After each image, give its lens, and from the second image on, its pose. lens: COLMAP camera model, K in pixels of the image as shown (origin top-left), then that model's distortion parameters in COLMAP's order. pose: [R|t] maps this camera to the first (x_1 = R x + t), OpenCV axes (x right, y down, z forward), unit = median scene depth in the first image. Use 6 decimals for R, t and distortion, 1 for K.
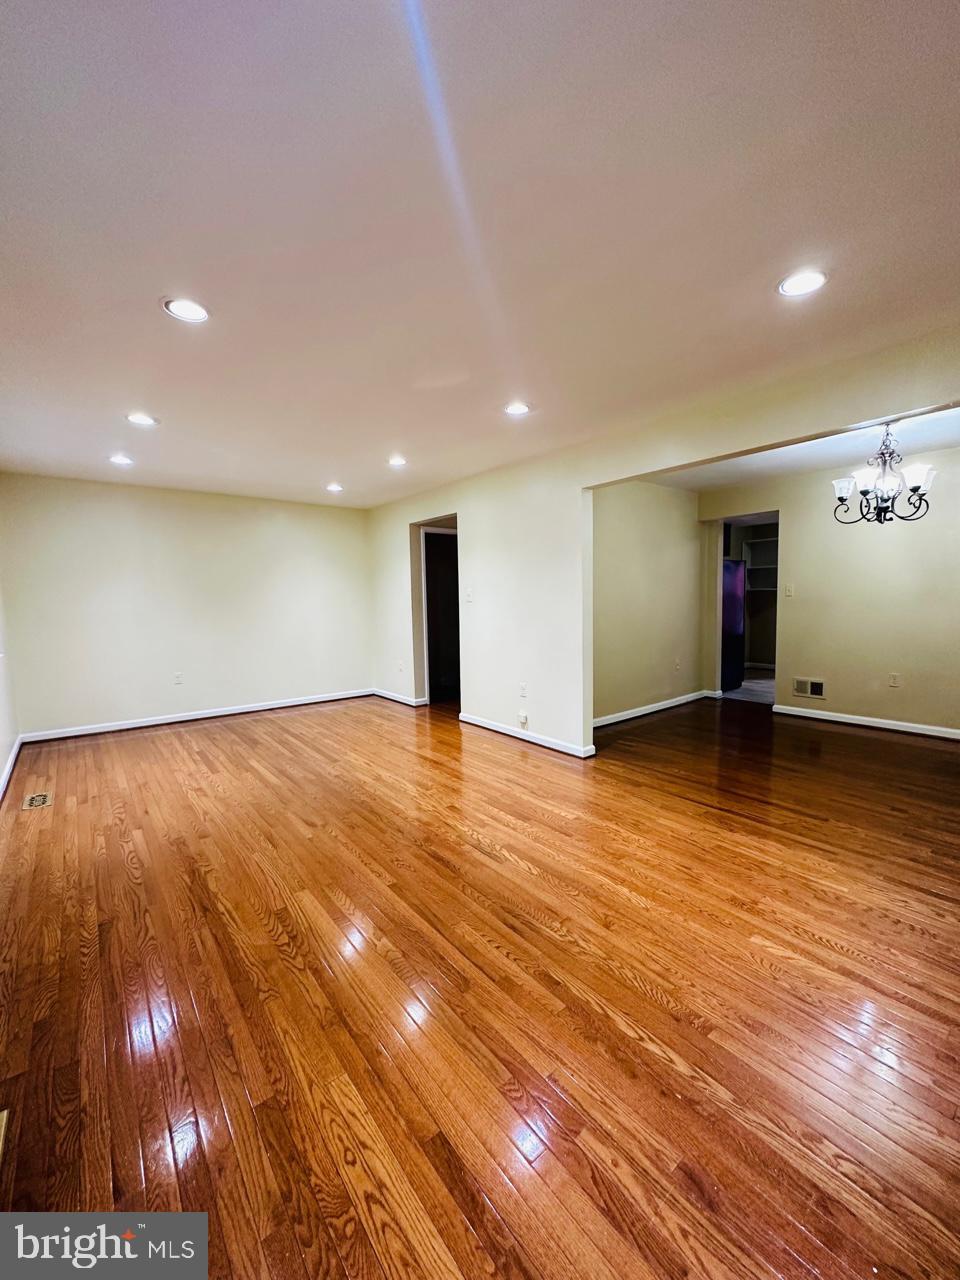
lens RADIAL K [[510.9, 0, 480.1], [0, 510.9, 638.5], [0, 0, 1]] dist [-0.002675, 0.000561]
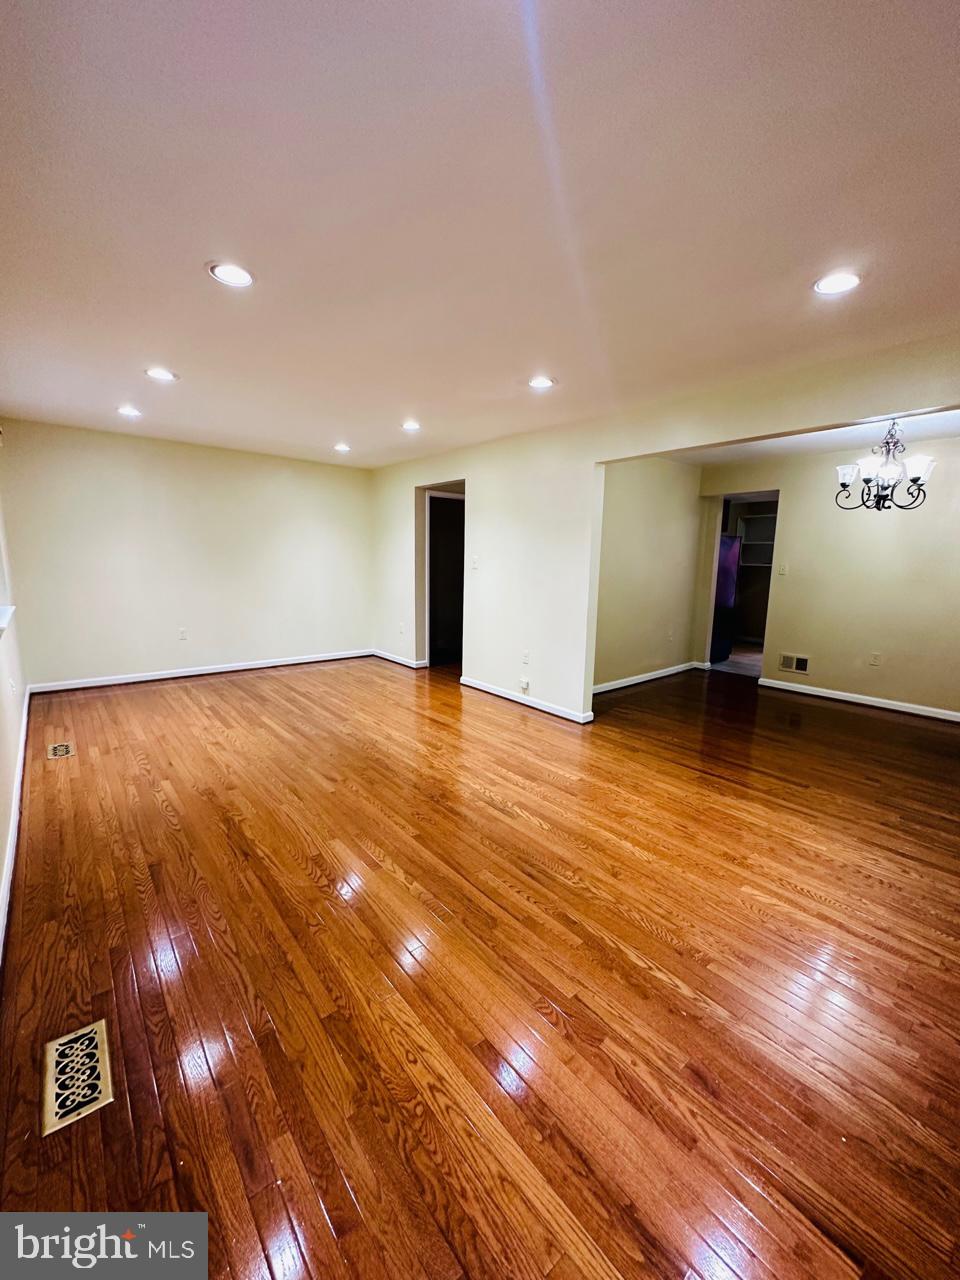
lens RADIAL K [[510.9, 0, 479.6], [0, 510.9, 638.7], [0, 0, 1]] dist [-0.002675, 0.000561]
pose [[0.998951, 0.033034, 0.031720, -0.078758], [-0.035367, 0.996477, 0.076044, -0.021927], [-0.029096, -0.077086, 0.996600, -0.051501]]
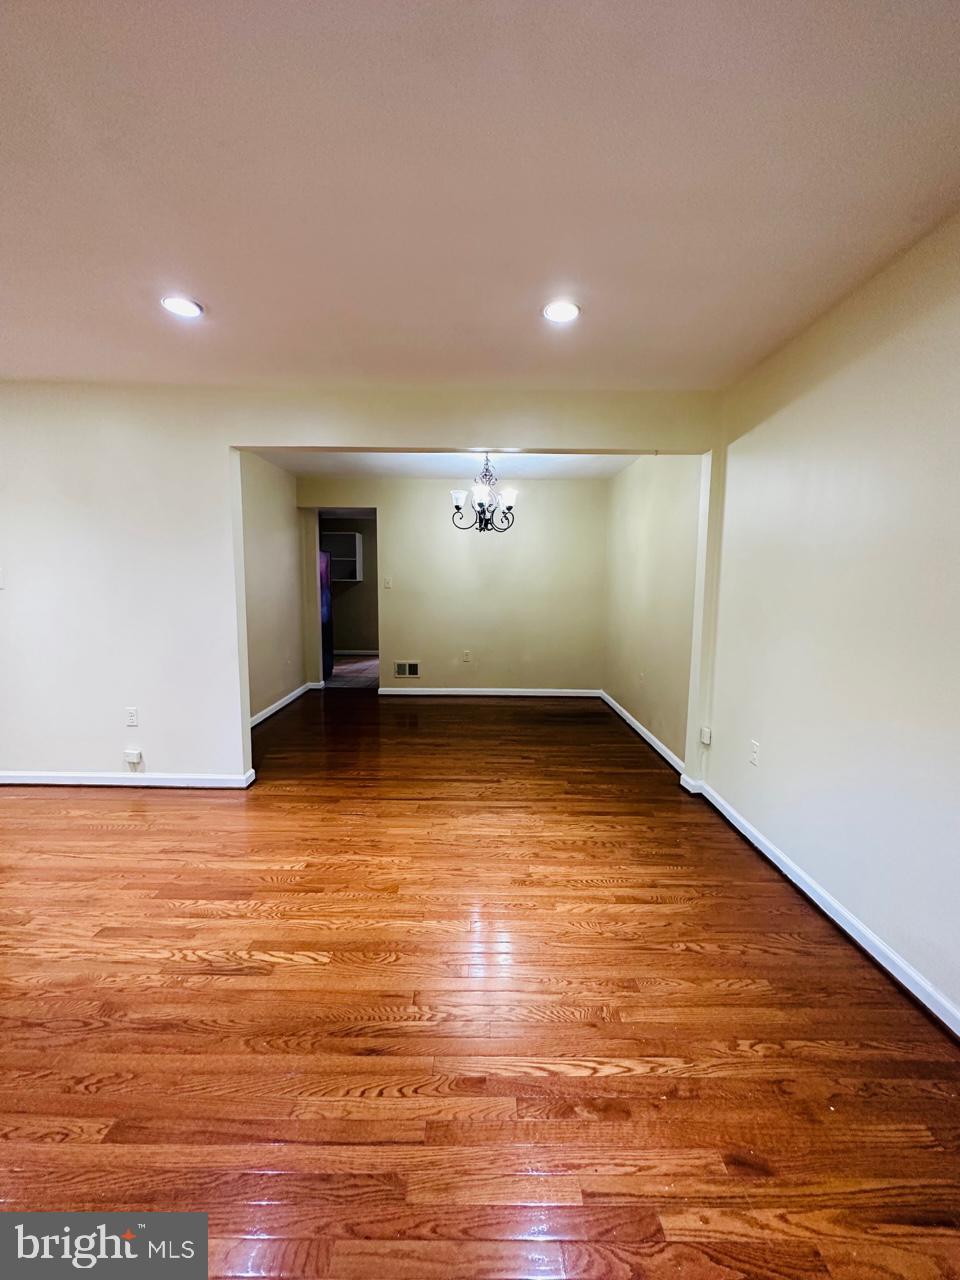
lens RADIAL K [[510.9, 0, 479.8], [0, 510.9, 639.6], [0, 0, 1]] dist [-0.002675, 0.000561]
pose [[0.617820, -0.062382, 0.783842, -0.294597], [0.041219, 0.998047, 0.046941, -0.032913], [-0.785239, 0.003308, 0.619184, 0.345227]]
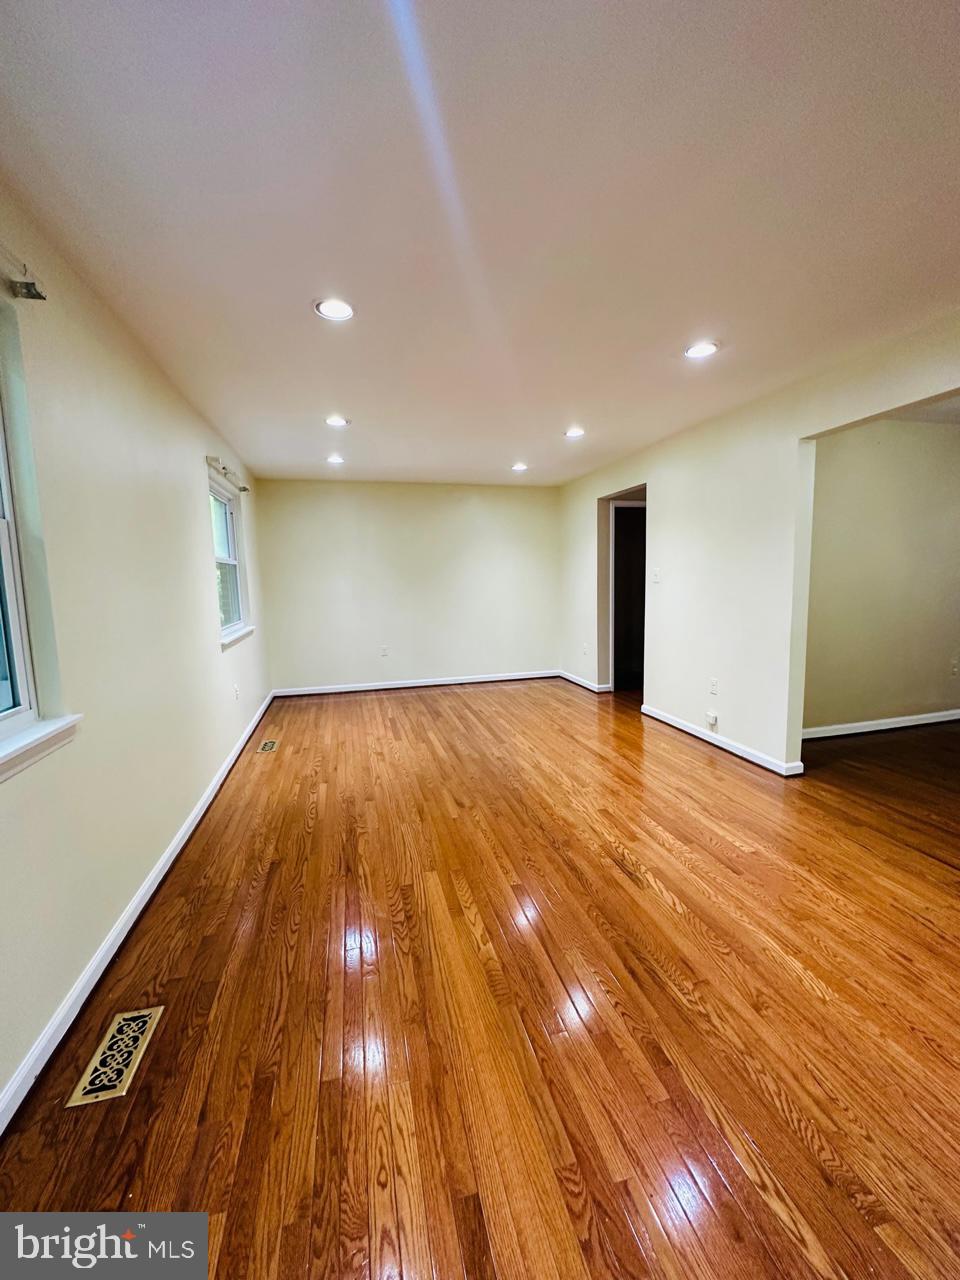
lens RADIAL K [[510.9, 0, 480.8], [0, 510.9, 638.1], [0, 0, 1]] dist [-0.002675, 0.000561]
pose [[0.915370, 0.041448, -0.400475, 0.120280], [-0.024219, 0.998554, 0.047989, -0.021057], [0.401885, -0.034228, 0.915050, 0.109913]]
